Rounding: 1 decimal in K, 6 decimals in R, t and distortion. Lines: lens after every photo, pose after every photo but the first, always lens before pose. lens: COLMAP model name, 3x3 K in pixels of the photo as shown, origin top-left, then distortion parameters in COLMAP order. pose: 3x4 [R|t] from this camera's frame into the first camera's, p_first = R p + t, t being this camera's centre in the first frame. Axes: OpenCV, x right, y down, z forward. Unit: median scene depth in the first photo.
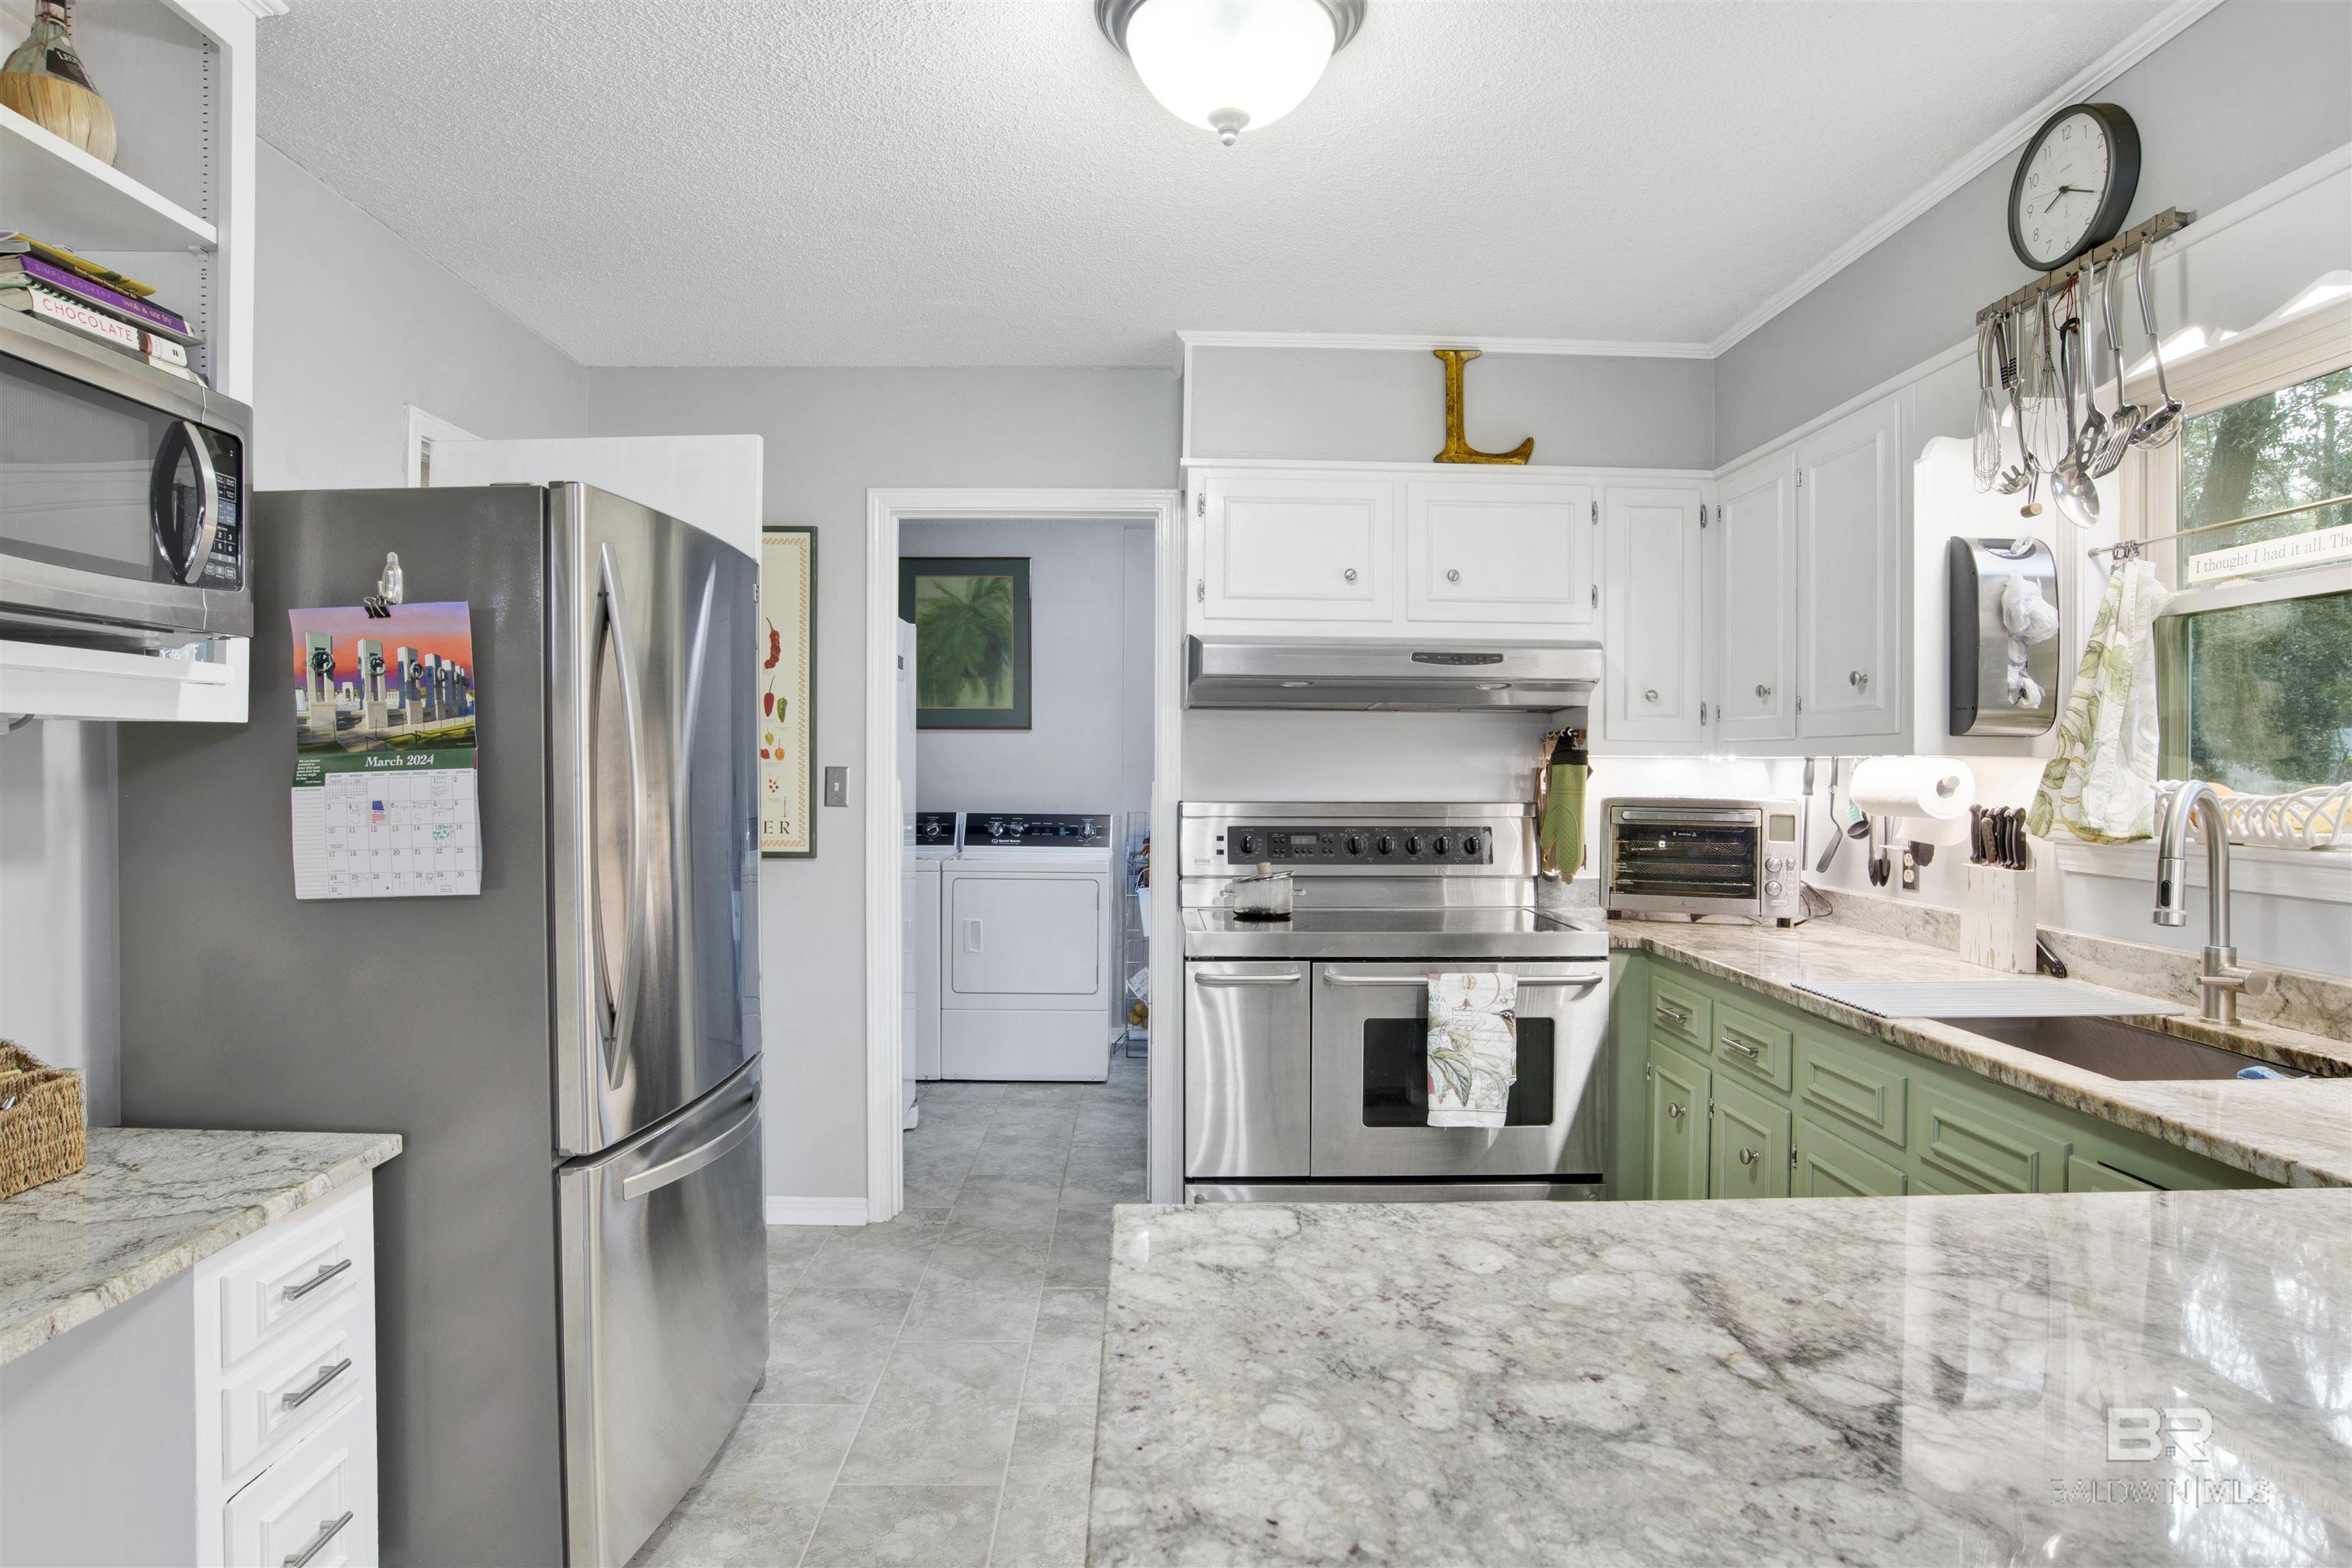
lens RADIAL K [[1302.8, 0, 1172.7], [0, 1302.8, 764.3], [0, 0, 1]] dist [-0.061236, 0.017348]
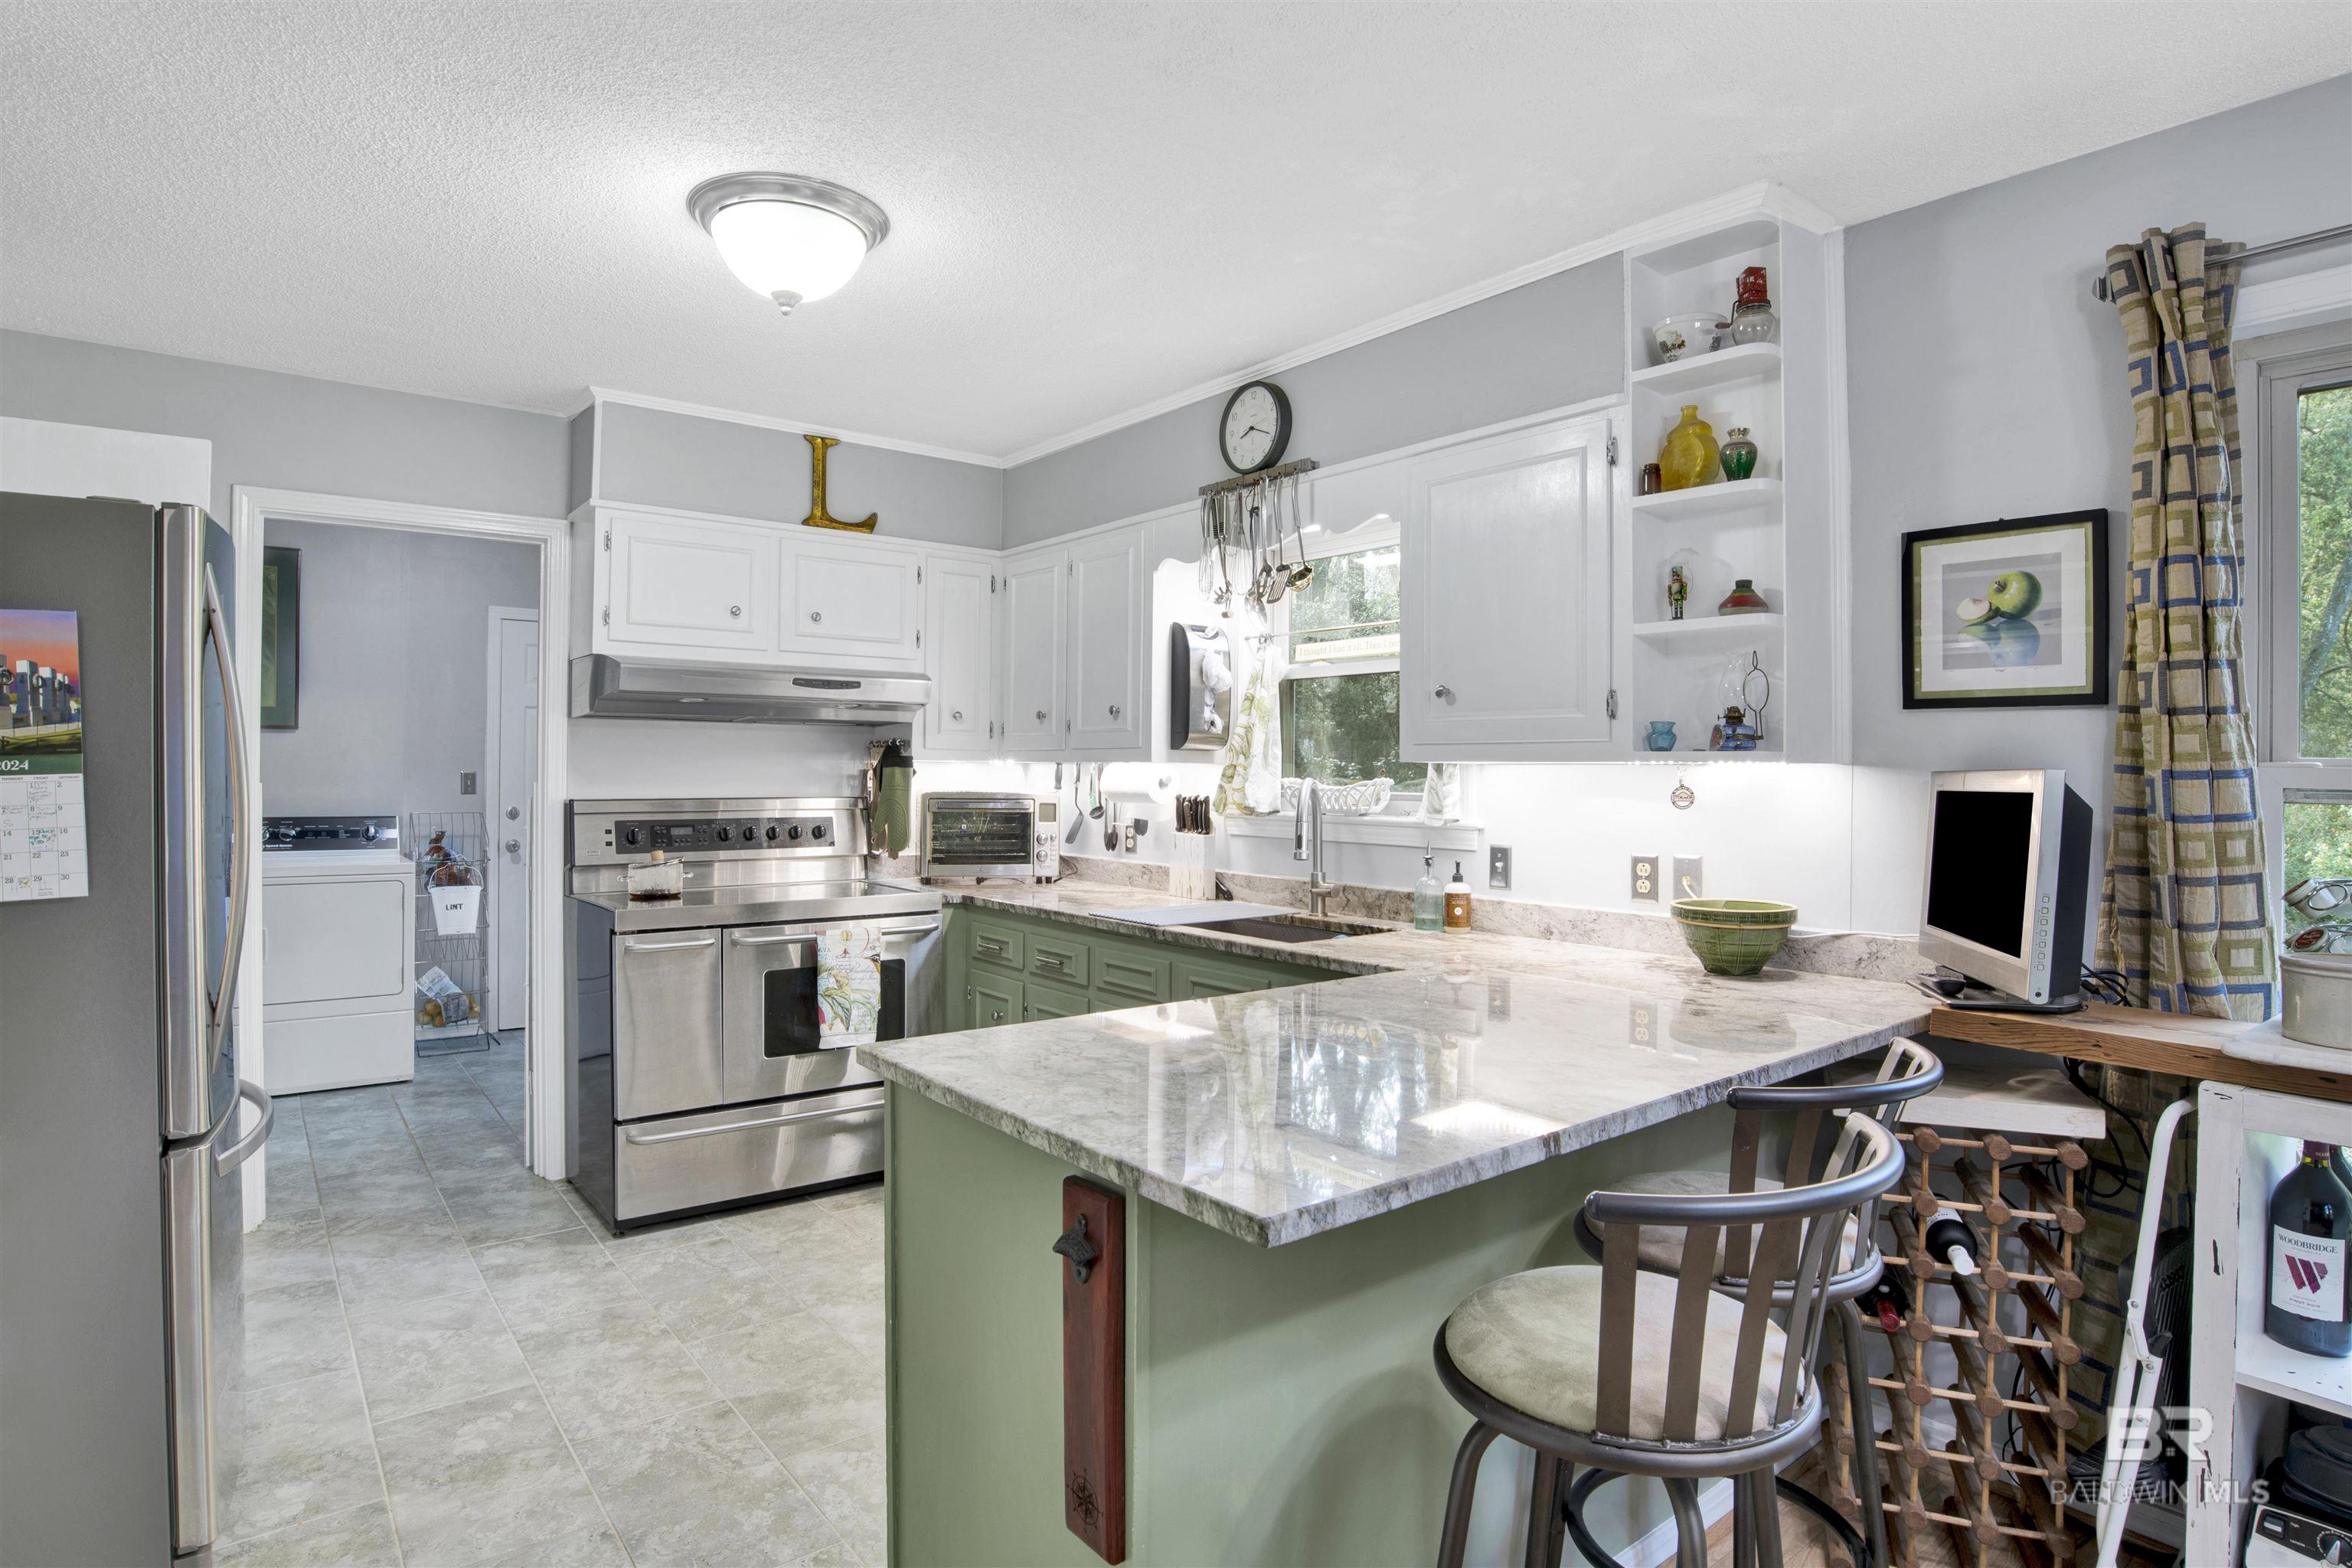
lens RADIAL K [[1236.5, 0, 1165.4], [0, 1236.5, 776.1], [0, 0, 1]] dist [-0.058035, 0.013088]
pose [[0.801333, -0.003606, 0.598207, -0.247371], [-0.002496, 0.999953, 0.009371, -0.003552], [-0.598213, -0.009002, 0.801286, -0.170575]]
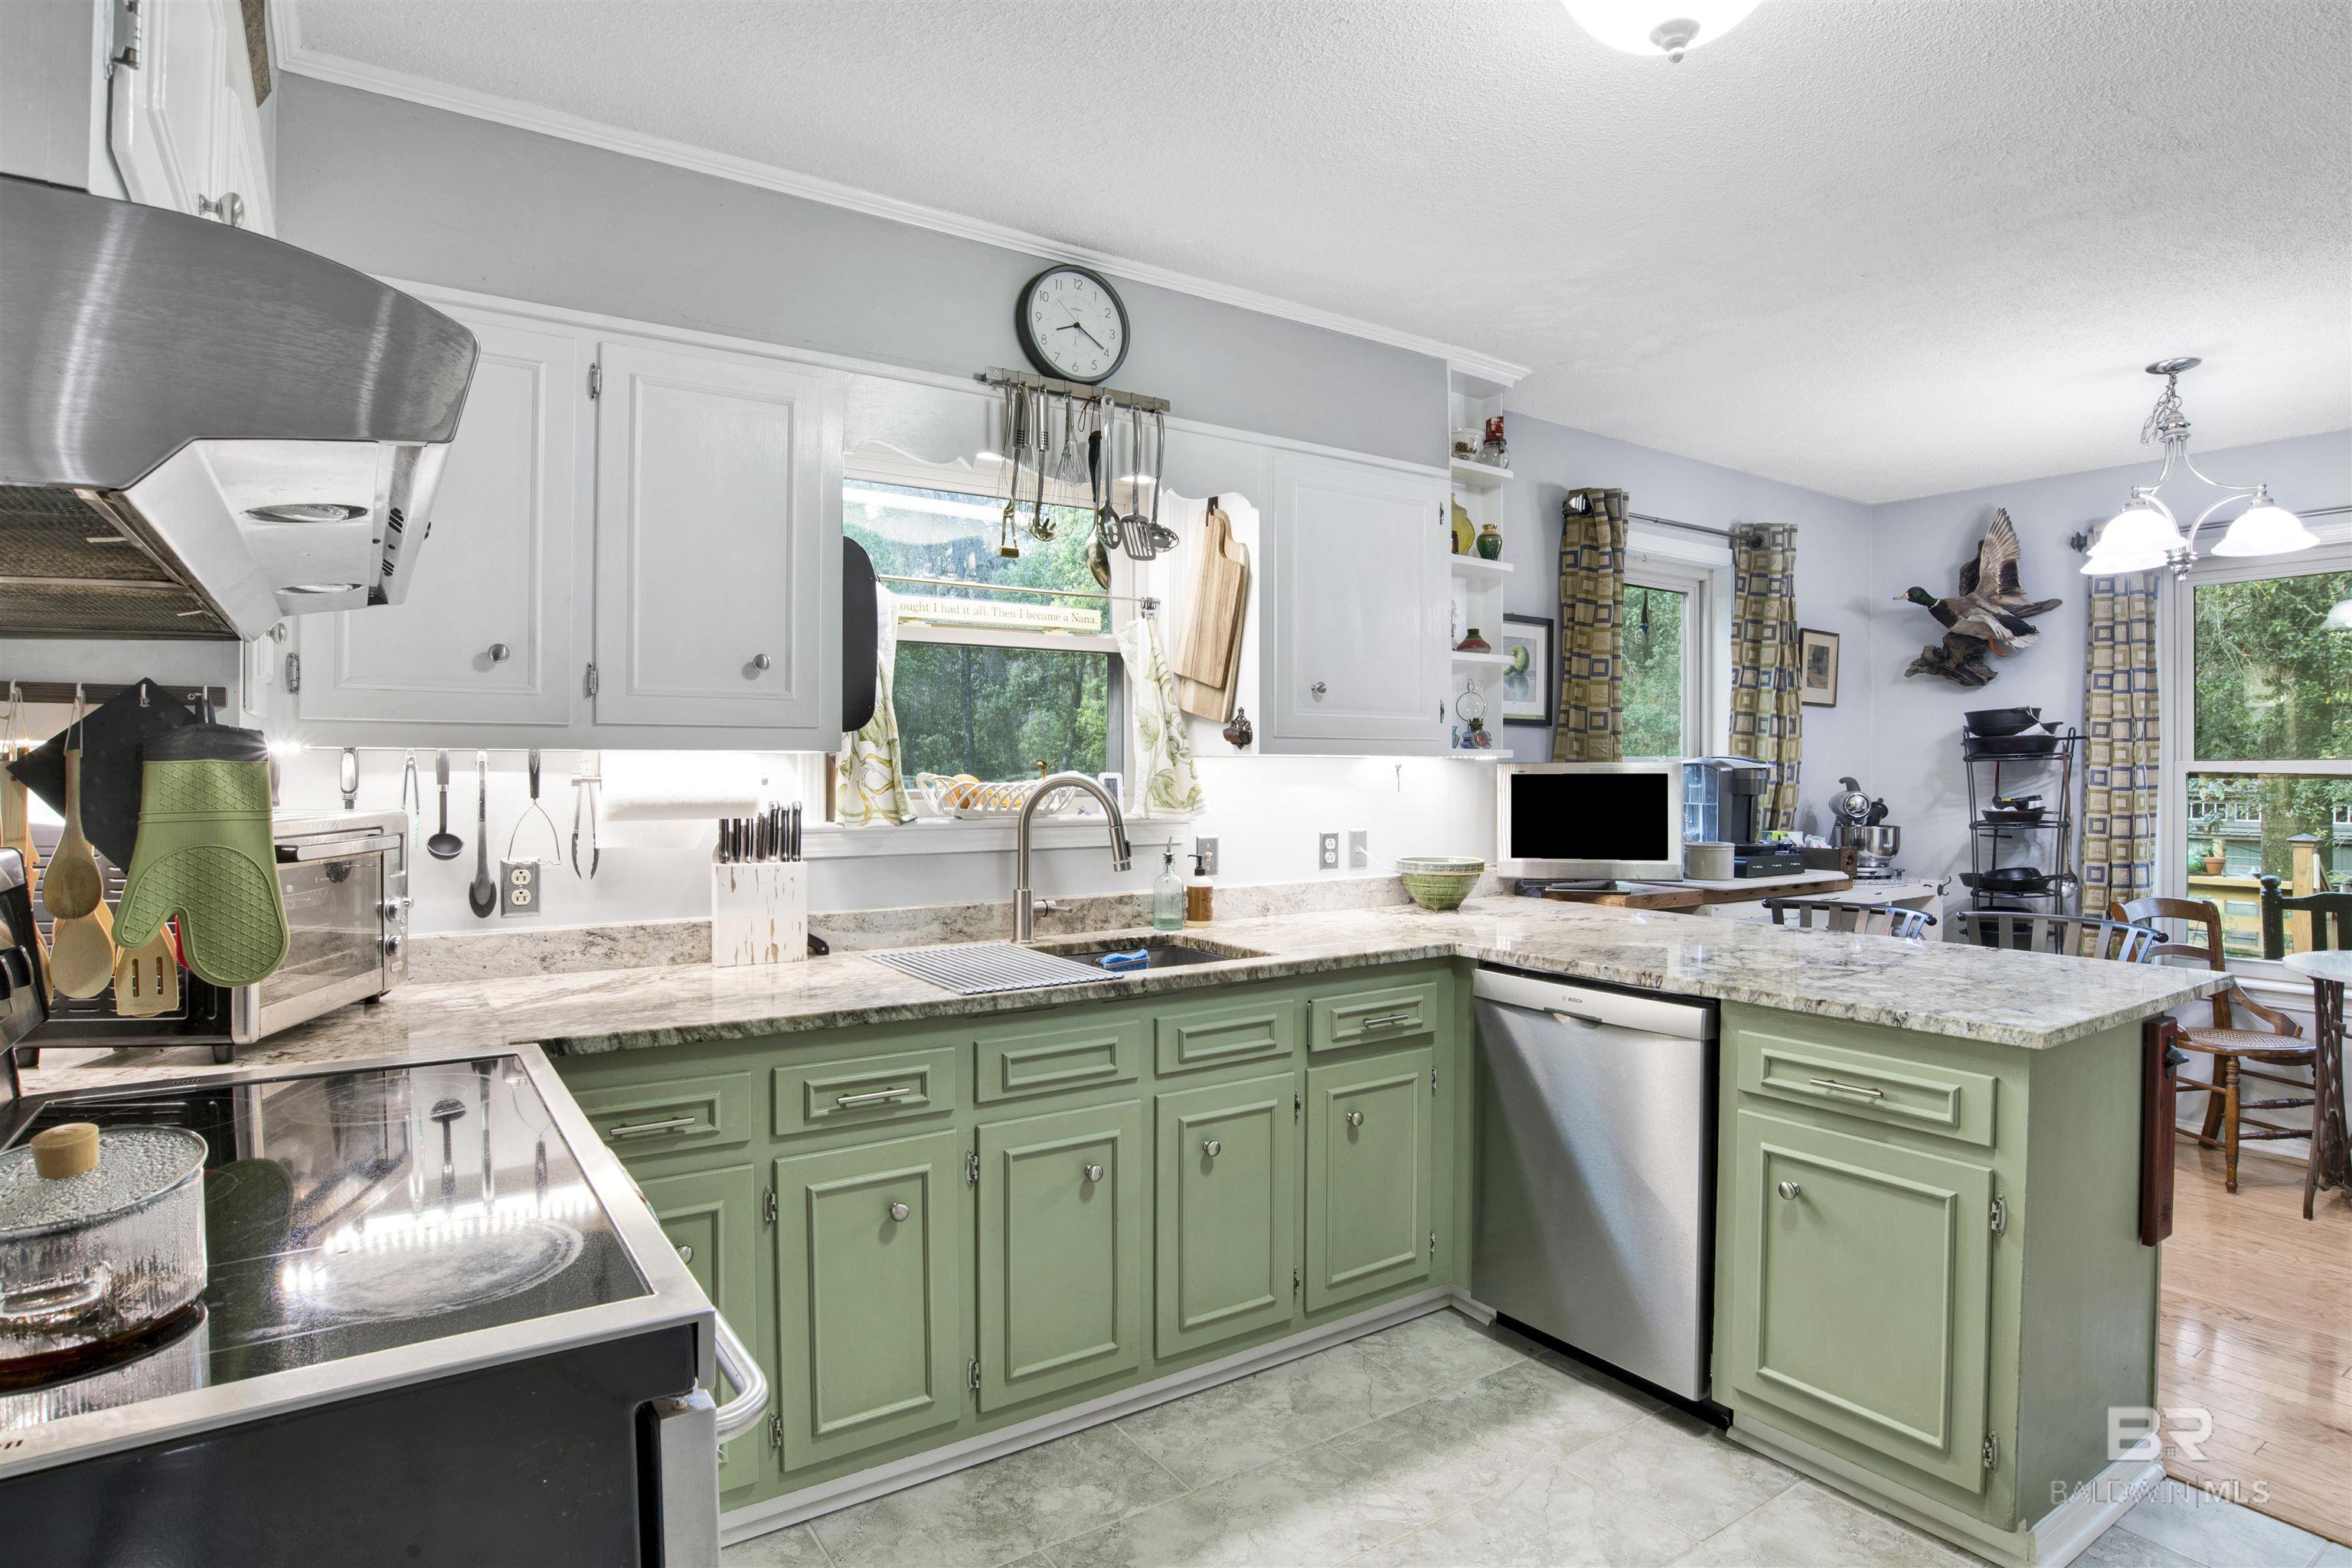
lens RADIAL K [[1236.5, 0, 1170.2], [0, 1236.5, 767.4], [0, 0, 1]] dist [-0.058035, 0.013088]
pose [[-0.531089, -0.010932, 0.847246, -0.289170], [-0.007251, 0.999939, 0.008357, -0.003859], [-0.847285, -0.001705, -0.531135, 1.061676]]
